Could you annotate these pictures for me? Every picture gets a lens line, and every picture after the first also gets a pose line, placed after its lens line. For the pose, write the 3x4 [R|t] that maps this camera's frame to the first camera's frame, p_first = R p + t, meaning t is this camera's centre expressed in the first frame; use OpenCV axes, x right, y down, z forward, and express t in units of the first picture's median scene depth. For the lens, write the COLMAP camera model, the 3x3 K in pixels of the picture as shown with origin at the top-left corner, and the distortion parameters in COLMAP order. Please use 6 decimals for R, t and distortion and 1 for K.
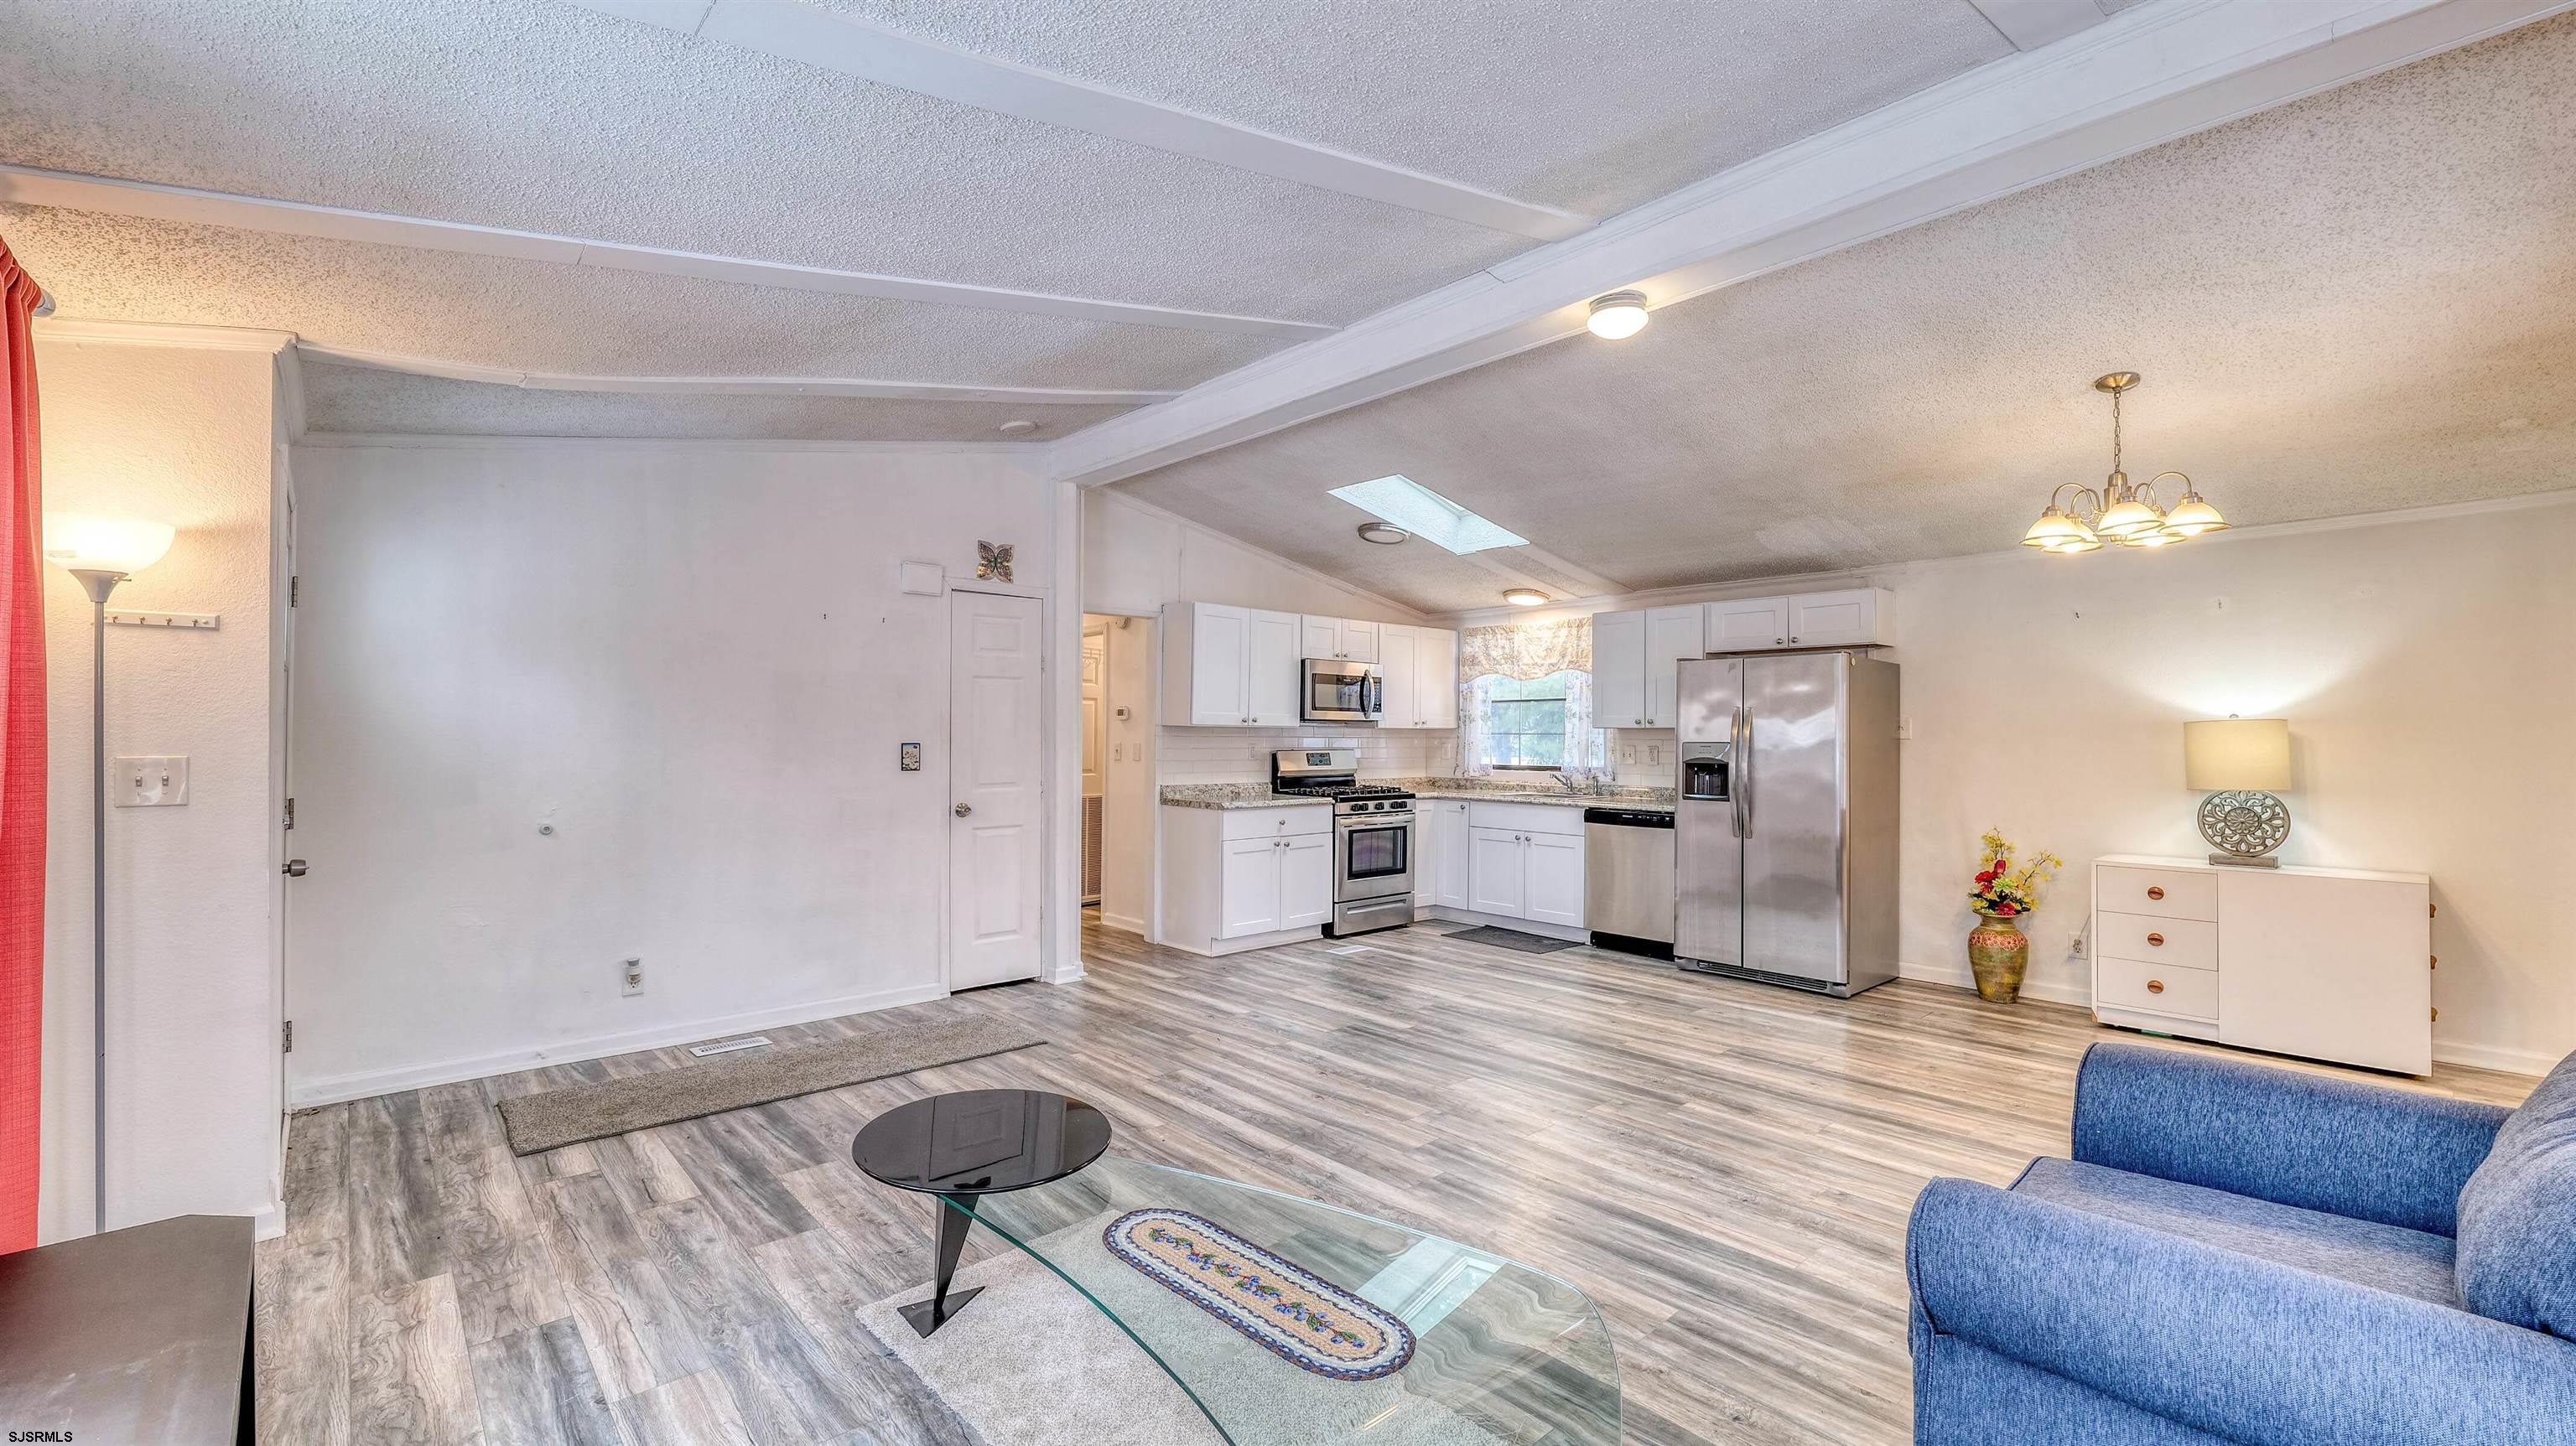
lens RADIAL K [[1045.1, 0, 1275.2], [0, 1045.1, 717.7], [0, 0, 1]] dist [-0.013674, 0.001296]
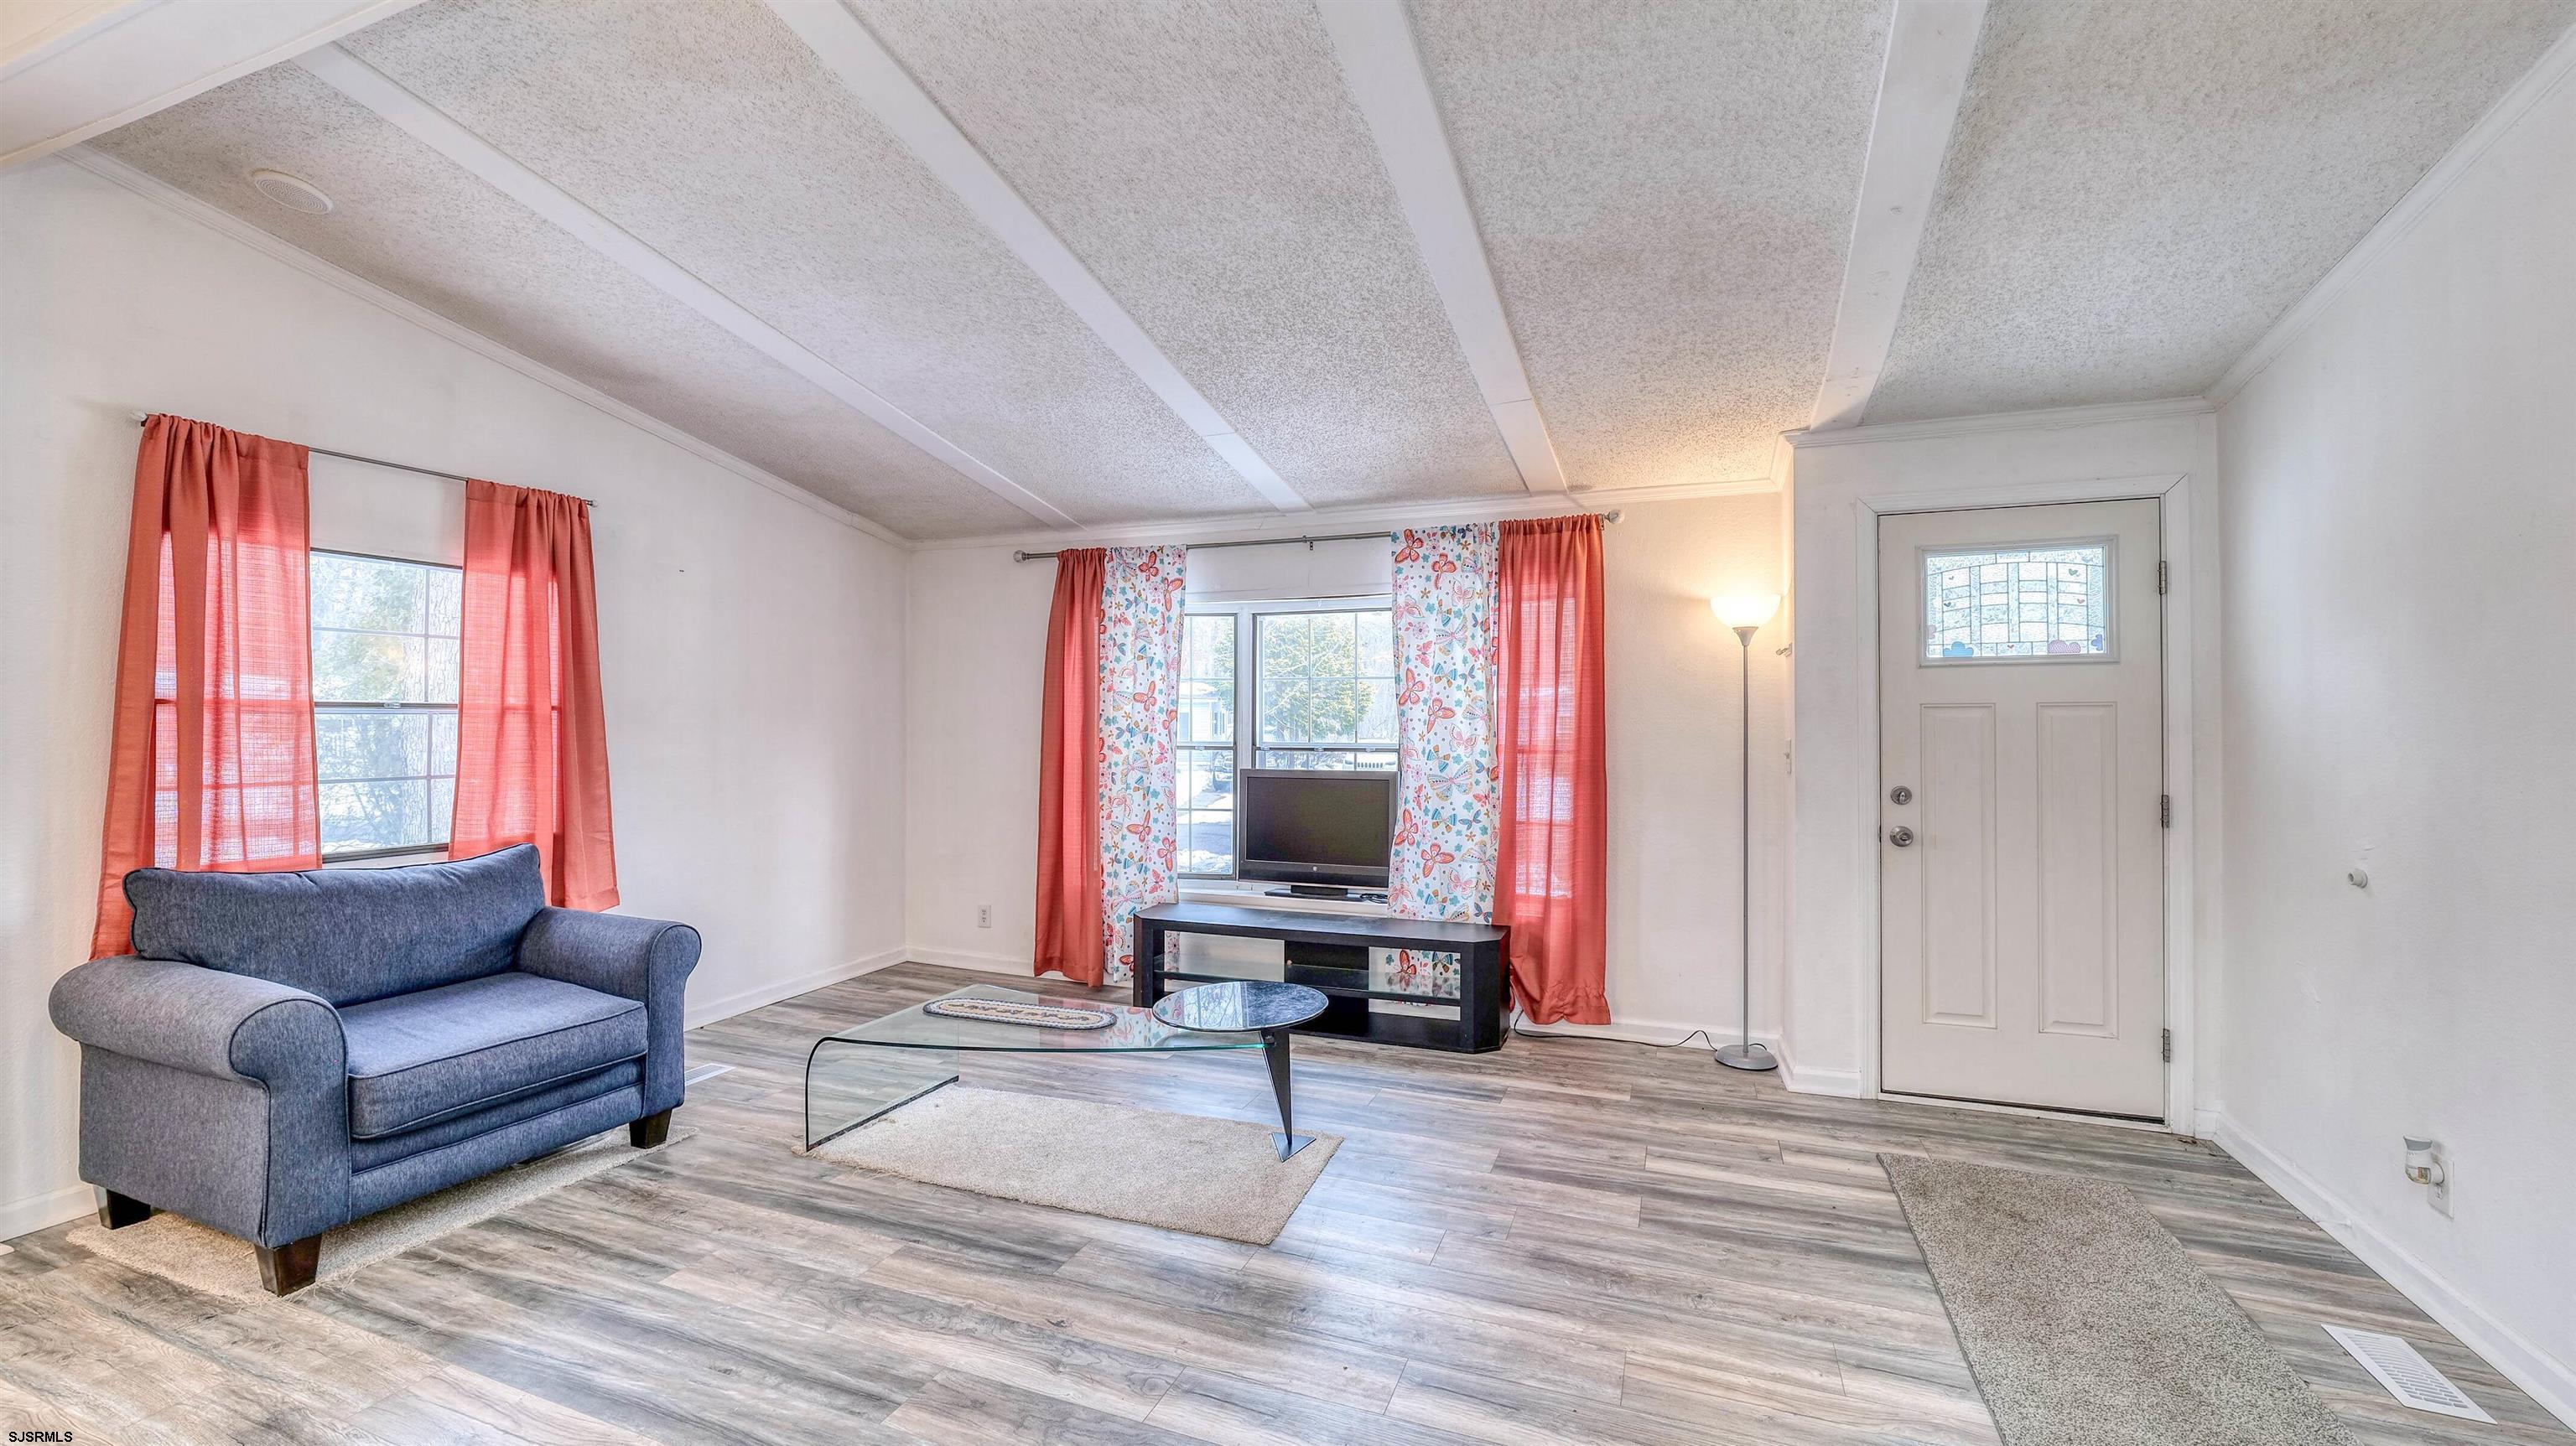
lens RADIAL K [[1045.1, 0, 1275.2], [0, 1045.1, 717.7], [0, 0, 1]] dist [-0.013674, 0.001296]
pose [[-0.894214, -0.005386, -0.447608, 0.133283], [0.001705, 0.999879, -0.015439, 0.013226], [0.447637, -0.014569, -0.894097, 0.960491]]
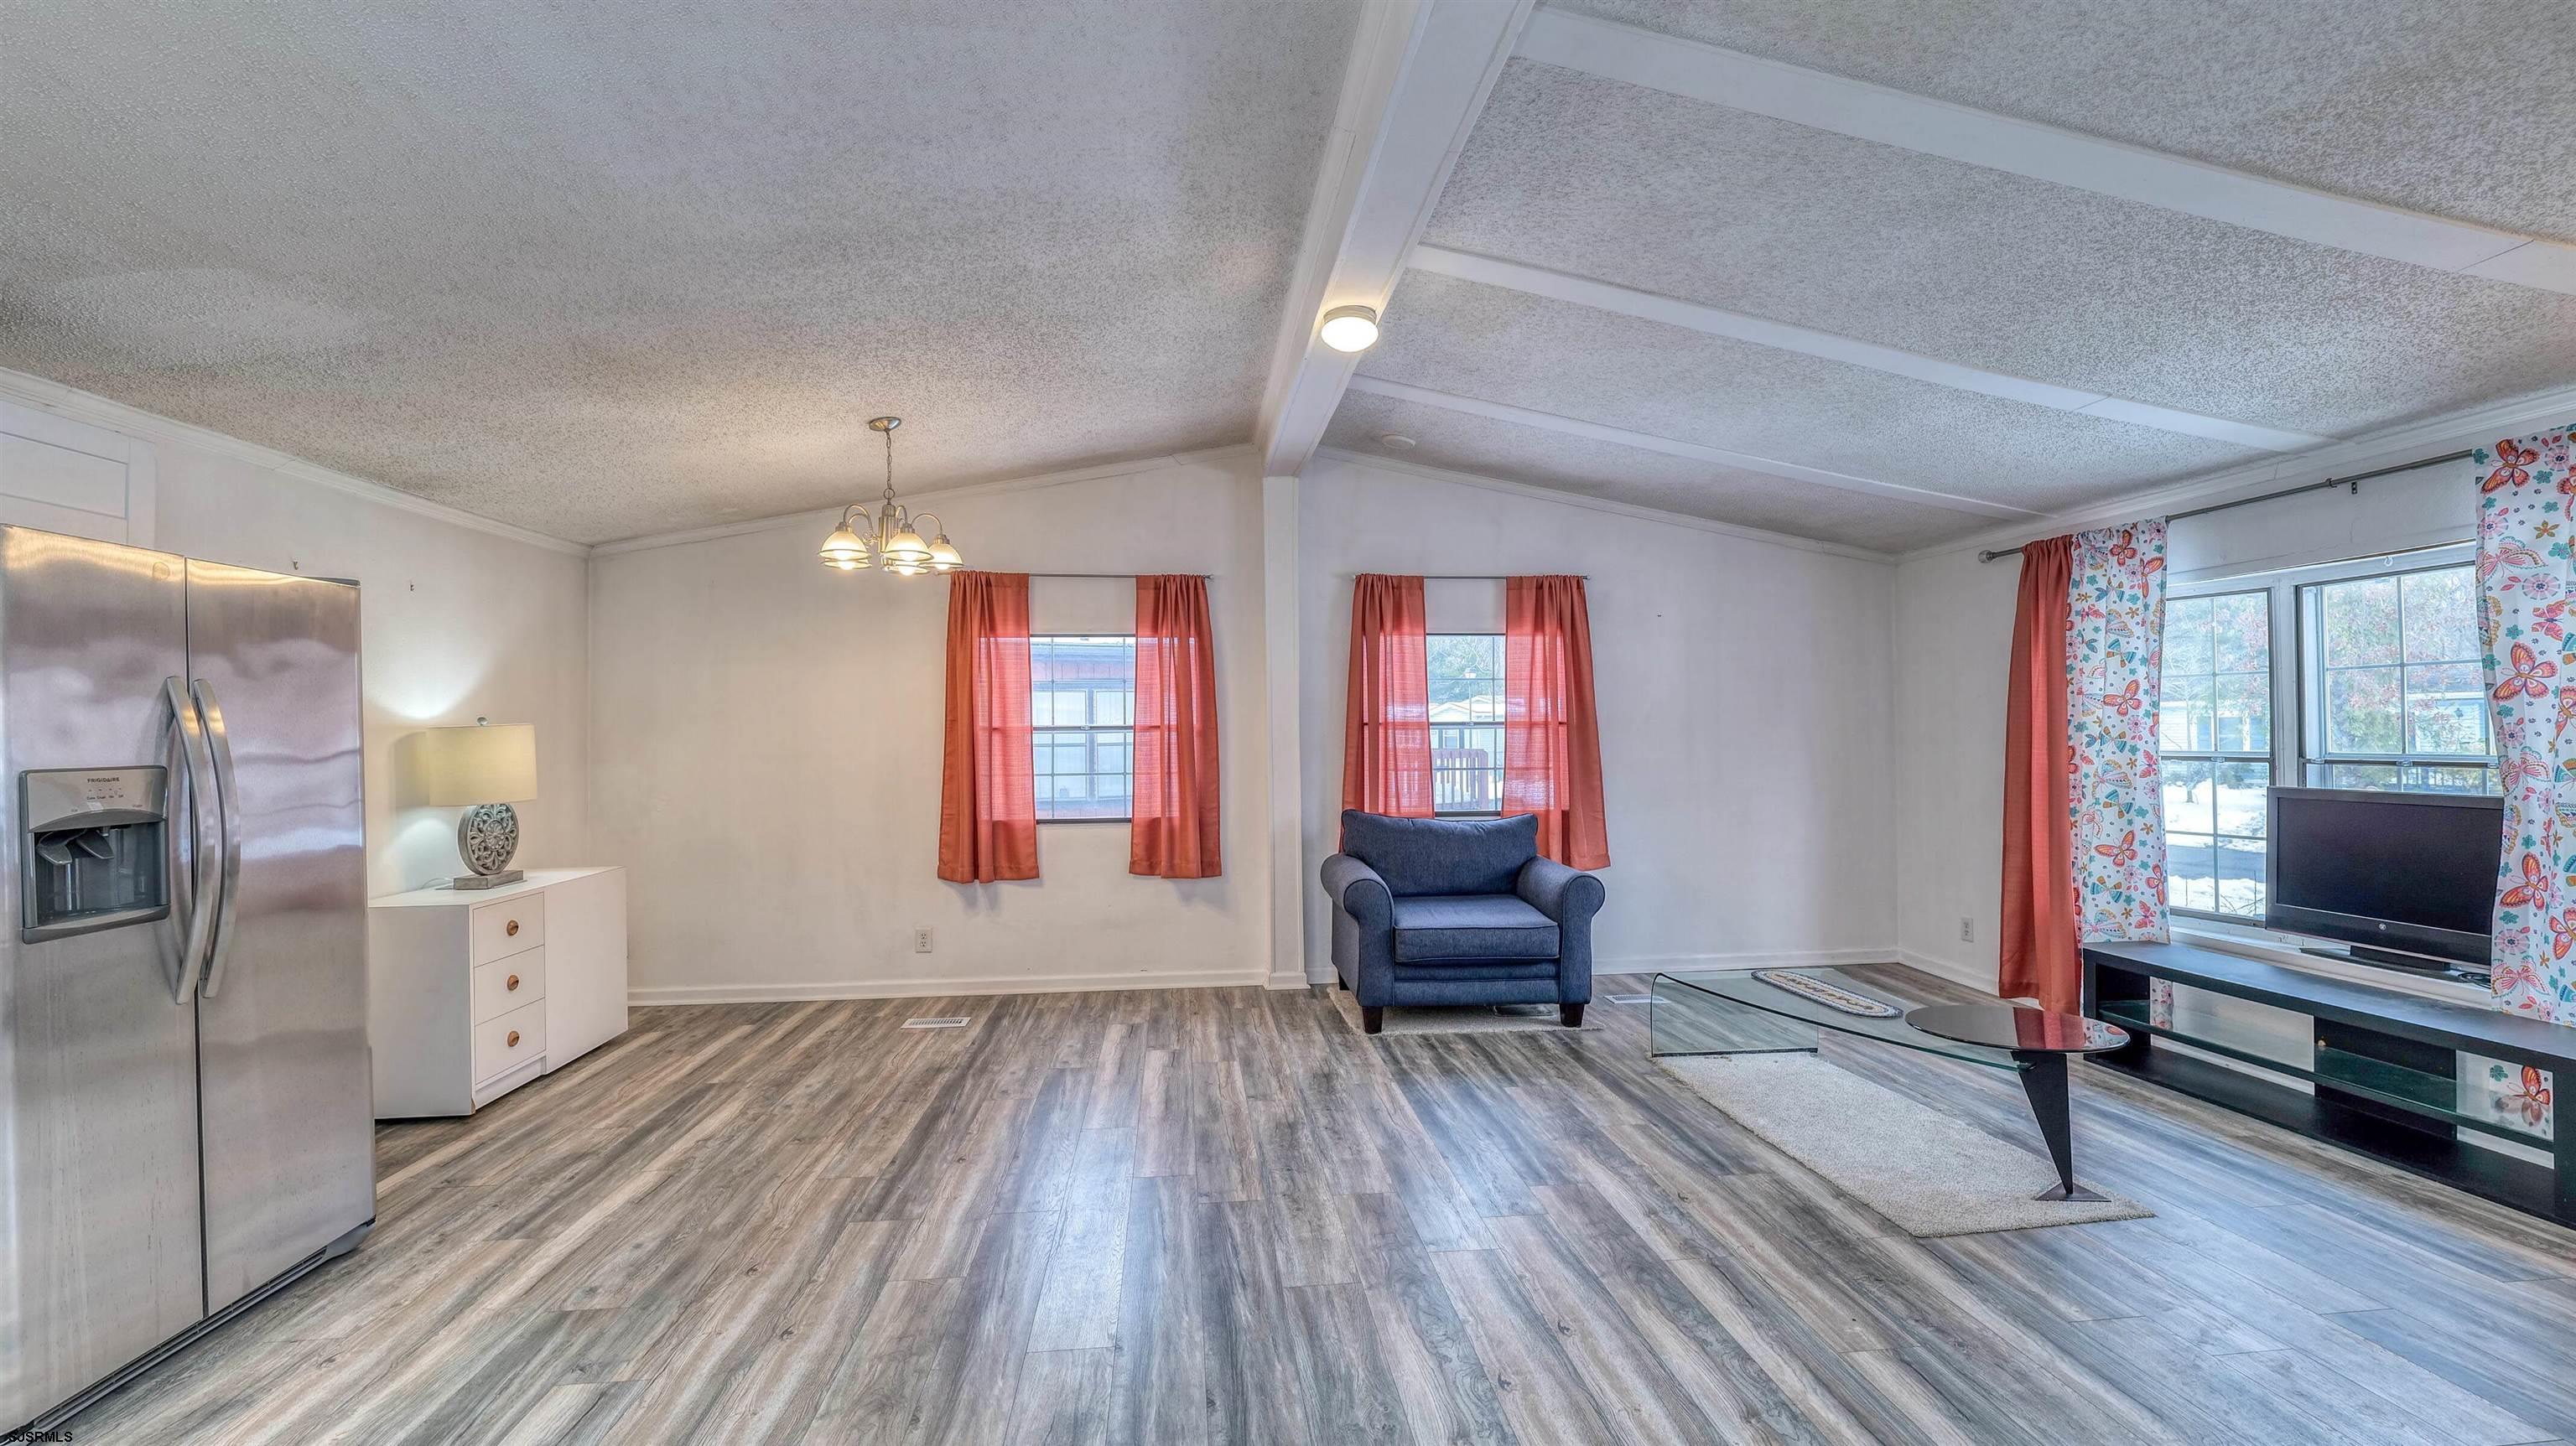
lens RADIAL K [[1045.1, 0, 1275.2], [0, 1045.1, 717.7], [0, 0, 1]] dist [-0.013674, 0.001296]
pose [[-0.804269, 0.013774, 0.594106, -0.131078], [-0.001364, 0.999686, -0.025024, 0.015377], [-0.594264, -0.020936, -0.803998, 1.107685]]
